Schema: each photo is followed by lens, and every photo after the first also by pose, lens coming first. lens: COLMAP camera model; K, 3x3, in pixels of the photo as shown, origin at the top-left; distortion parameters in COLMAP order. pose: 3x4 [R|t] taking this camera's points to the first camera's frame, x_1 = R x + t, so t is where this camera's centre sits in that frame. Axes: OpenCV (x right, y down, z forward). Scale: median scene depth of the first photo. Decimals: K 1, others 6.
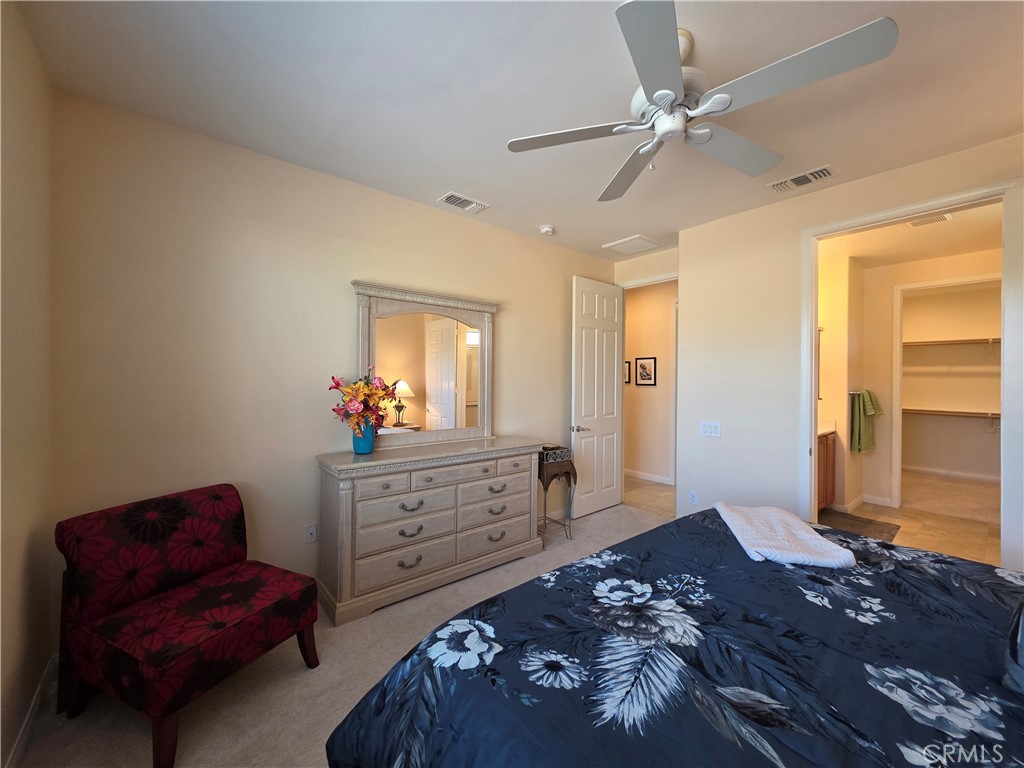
lens RADIAL K [[409.3, 0, 512.7], [0, 409.3, 383.5], [0, 0, 1]] dist [0.003221, -0.000051]
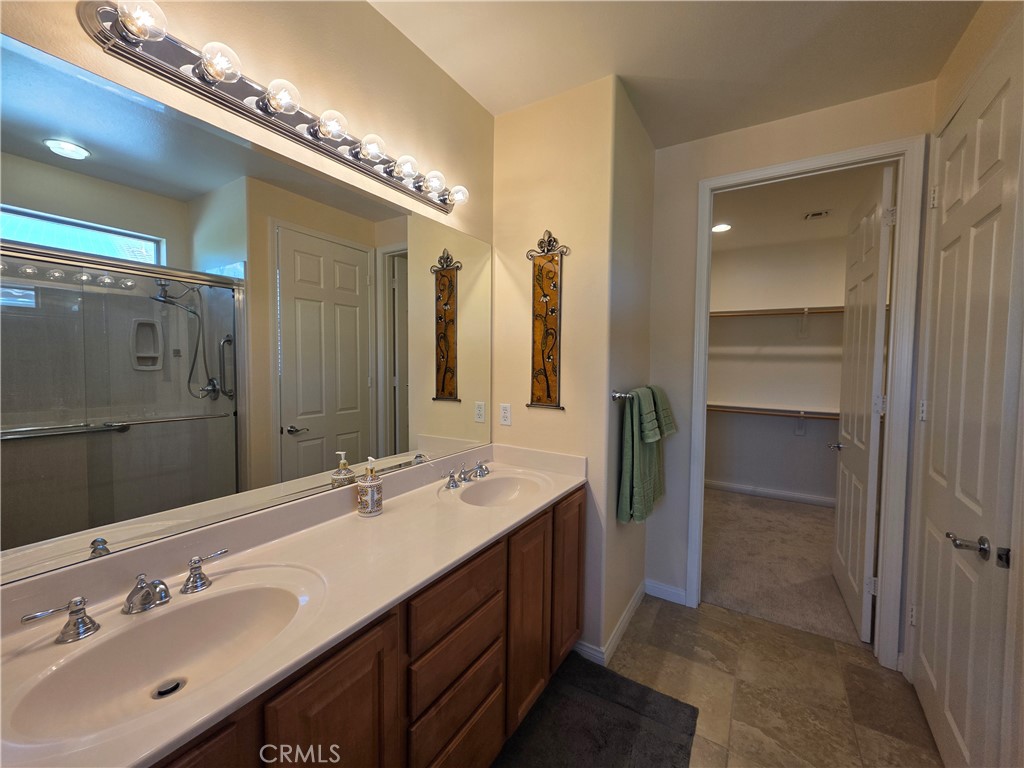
lens RADIAL K [[406.3, 0, 514.5], [0, 406.3, 378.9], [0, 0, 1]] dist [0.003149, 0.000228]
pose [[0.950775, -0.002997, 0.309867, 0.556869], [-0.007211, 0.999468, 0.031792, -0.008970], [-0.309797, -0.032461, 0.950248, 0.586798]]
